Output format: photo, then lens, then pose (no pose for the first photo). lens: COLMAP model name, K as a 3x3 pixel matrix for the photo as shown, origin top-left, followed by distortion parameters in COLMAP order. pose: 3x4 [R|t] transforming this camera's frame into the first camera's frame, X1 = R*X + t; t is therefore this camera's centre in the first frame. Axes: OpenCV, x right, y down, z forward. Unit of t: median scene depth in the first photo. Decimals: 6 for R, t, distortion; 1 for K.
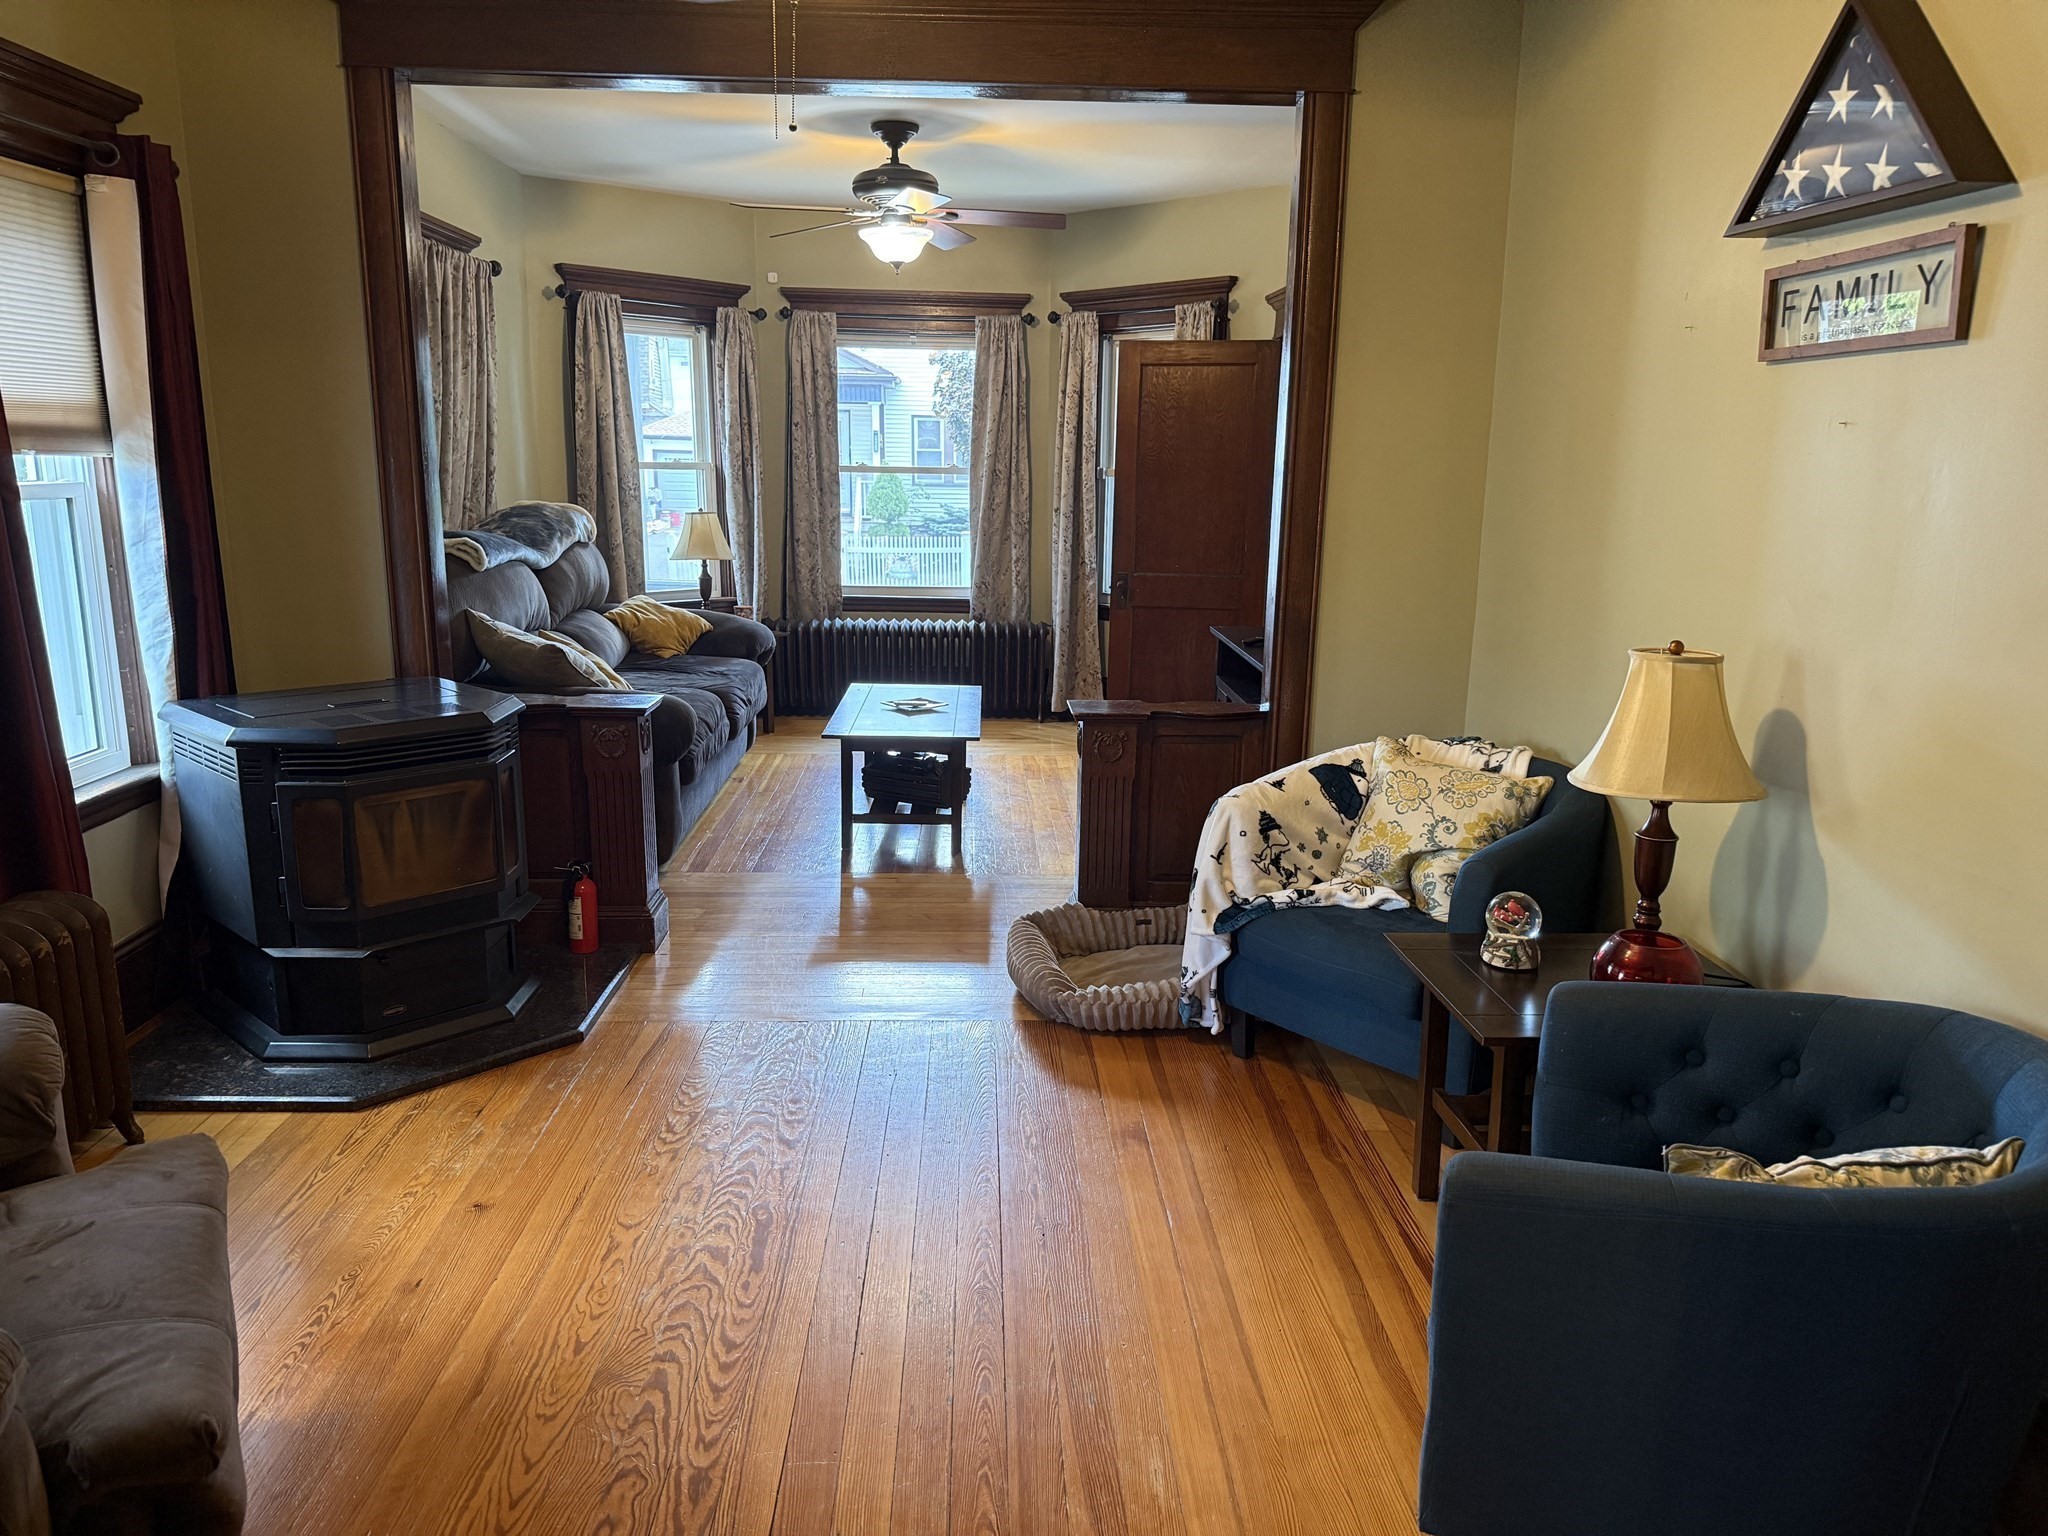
lens RADIAL K [[1441.0, 0, 1000.3], [0, 1441.0, 763.3], [0, 0, 1]] dist [0.148191, 0.000727]
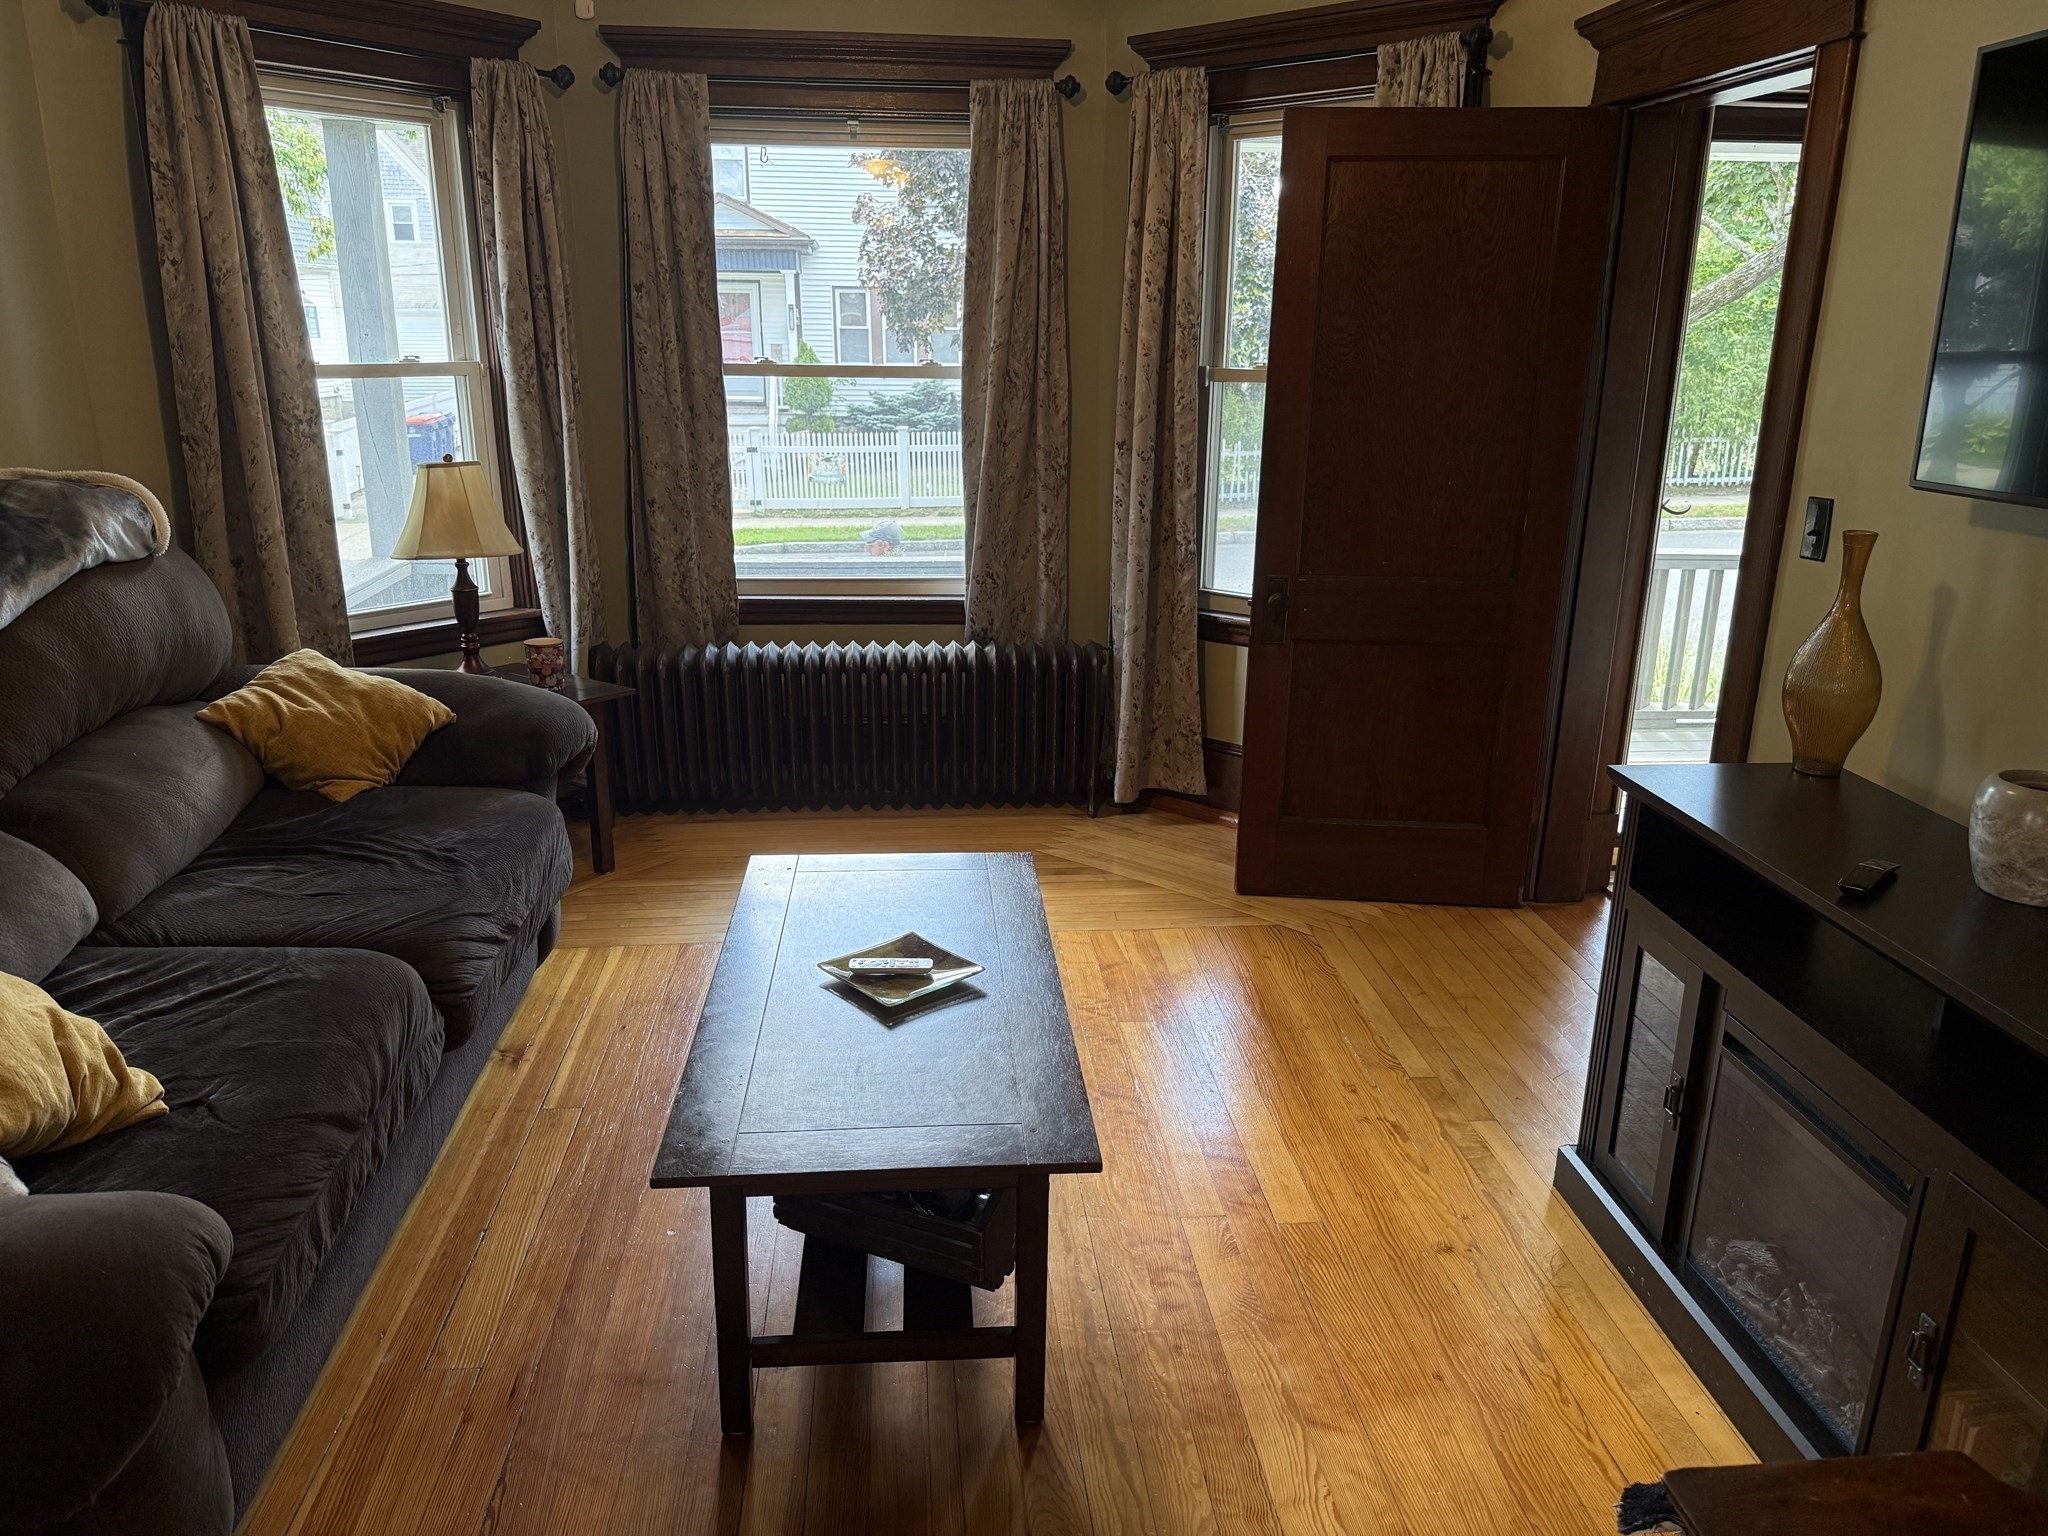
lens RADIAL K [[1445.1, 0, 1024.0], [0, 1445.1, 768.0], [0, 0, 1]] dist [0.114250, -0.183772]
pose [[0.997743, -0.023036, 0.063070, -0.036478], [0.017812, 0.996458, 0.082185, -0.097985], [-0.064740, -0.080876, 0.994619, 0.438751]]
